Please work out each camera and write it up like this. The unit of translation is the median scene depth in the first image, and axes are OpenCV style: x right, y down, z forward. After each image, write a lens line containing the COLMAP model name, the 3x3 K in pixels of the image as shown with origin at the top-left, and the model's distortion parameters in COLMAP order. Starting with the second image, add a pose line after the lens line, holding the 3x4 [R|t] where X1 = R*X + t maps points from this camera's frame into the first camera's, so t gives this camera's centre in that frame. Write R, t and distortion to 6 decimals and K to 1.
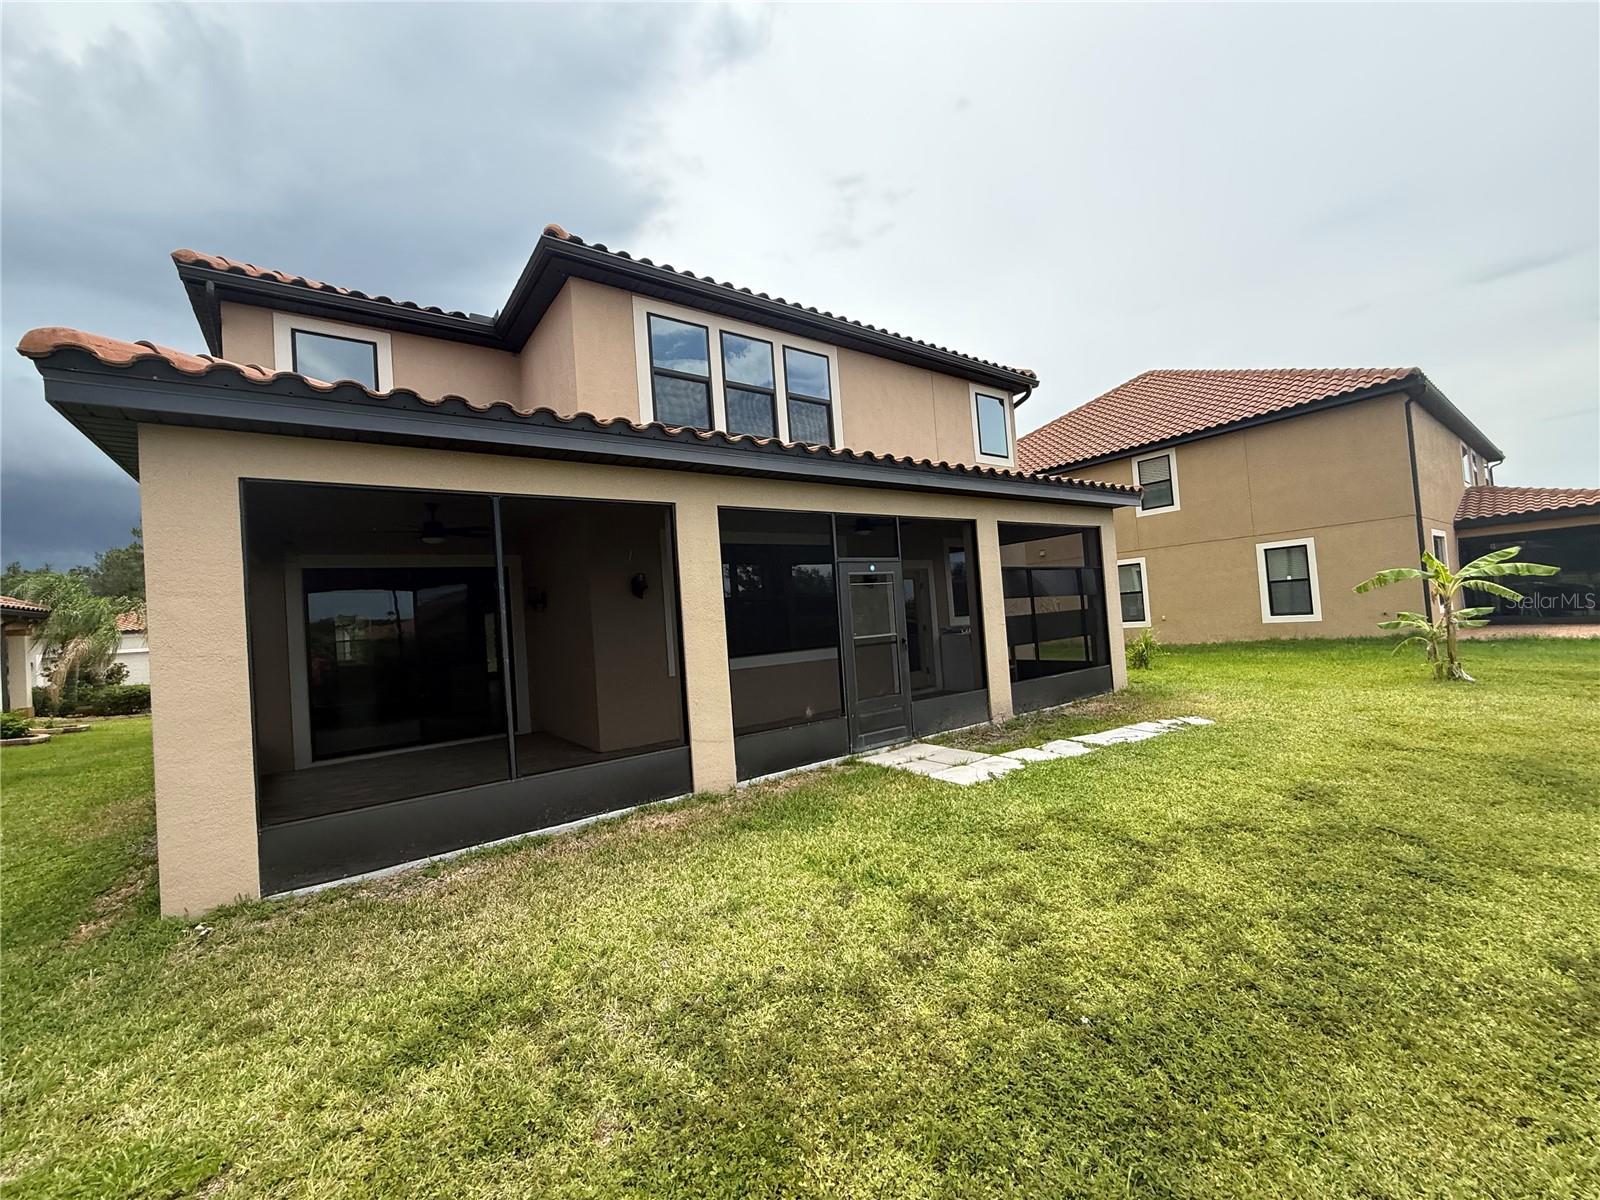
lens RADIAL K [[637.7, 0, 794.1], [0, 637.7, 600.5], [0, 0, 1]] dist [0.000243, 0.000011]
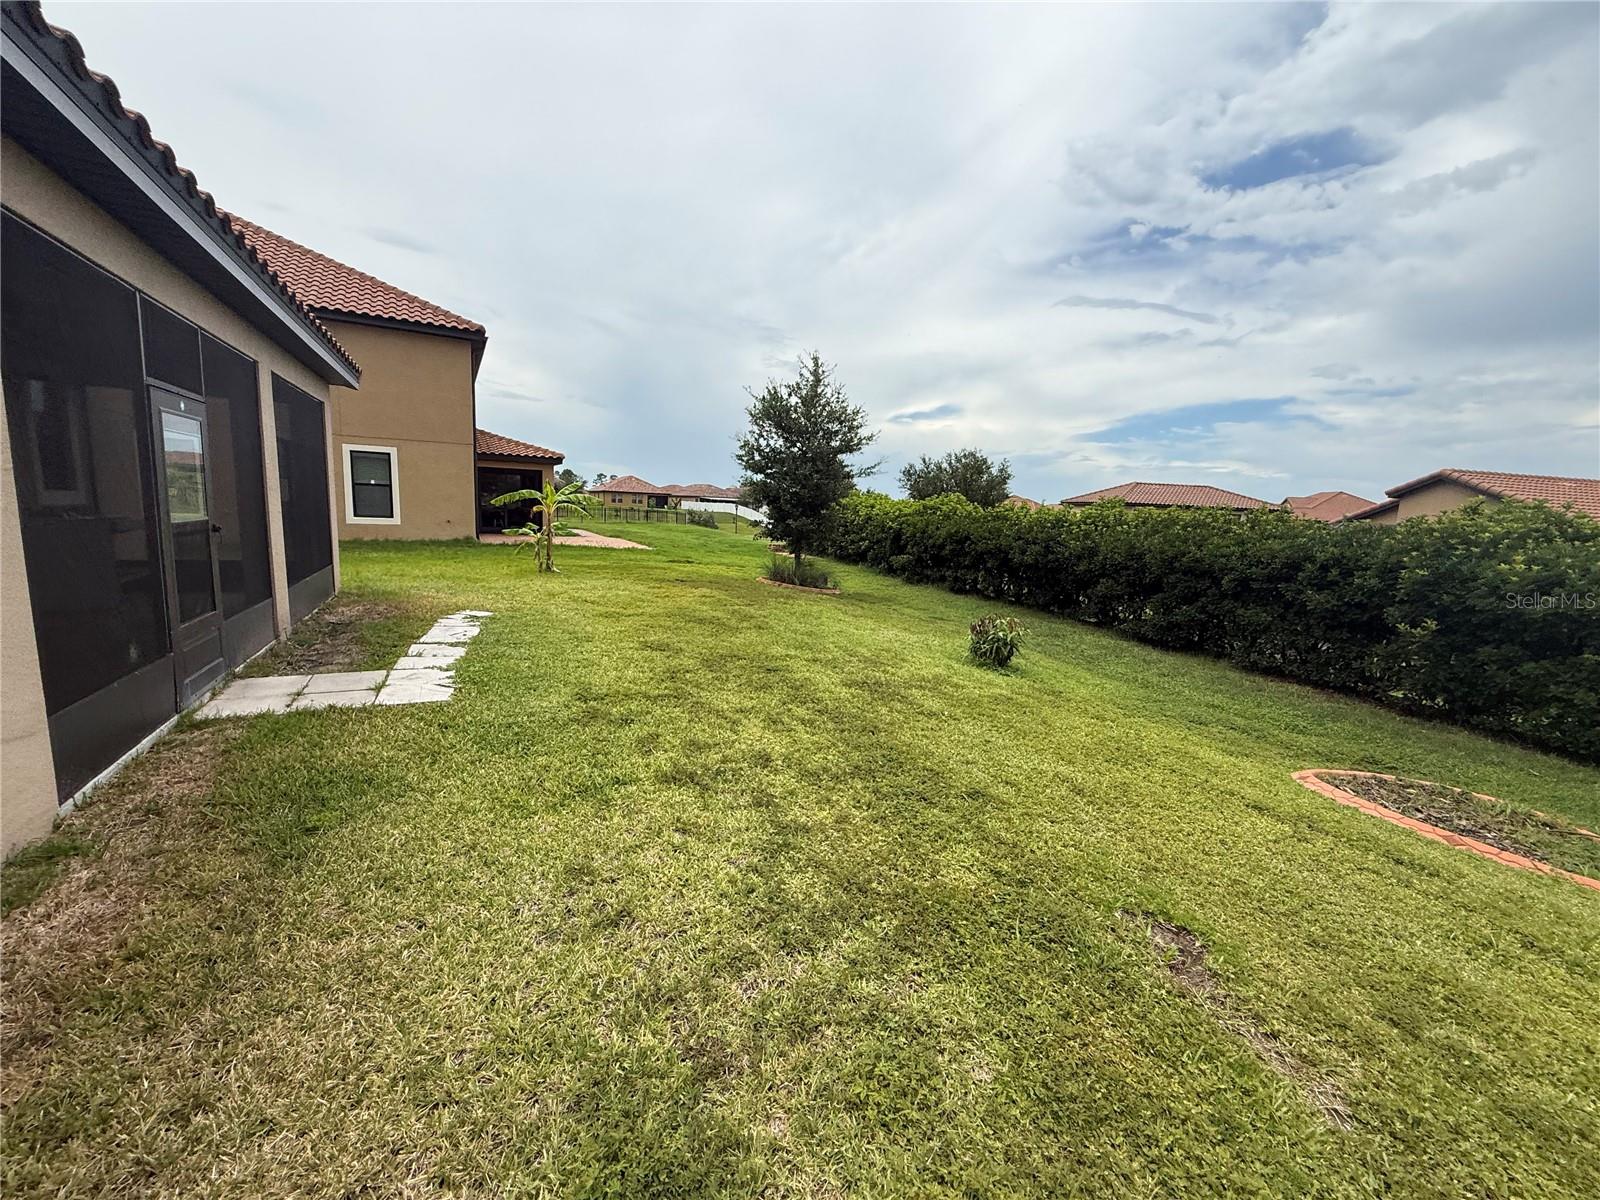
lens RADIAL K [[637.7, 0, 794.1], [0, 637.7, 600.5], [0, 0, 1]] dist [0.000243, 0.000011]
pose [[0.140799, -0.067019, 0.987767, -0.616649], [-0.086341, 0.993074, 0.079686, 0.051821], [-0.986266, -0.096505, 0.134037, 0.513144]]
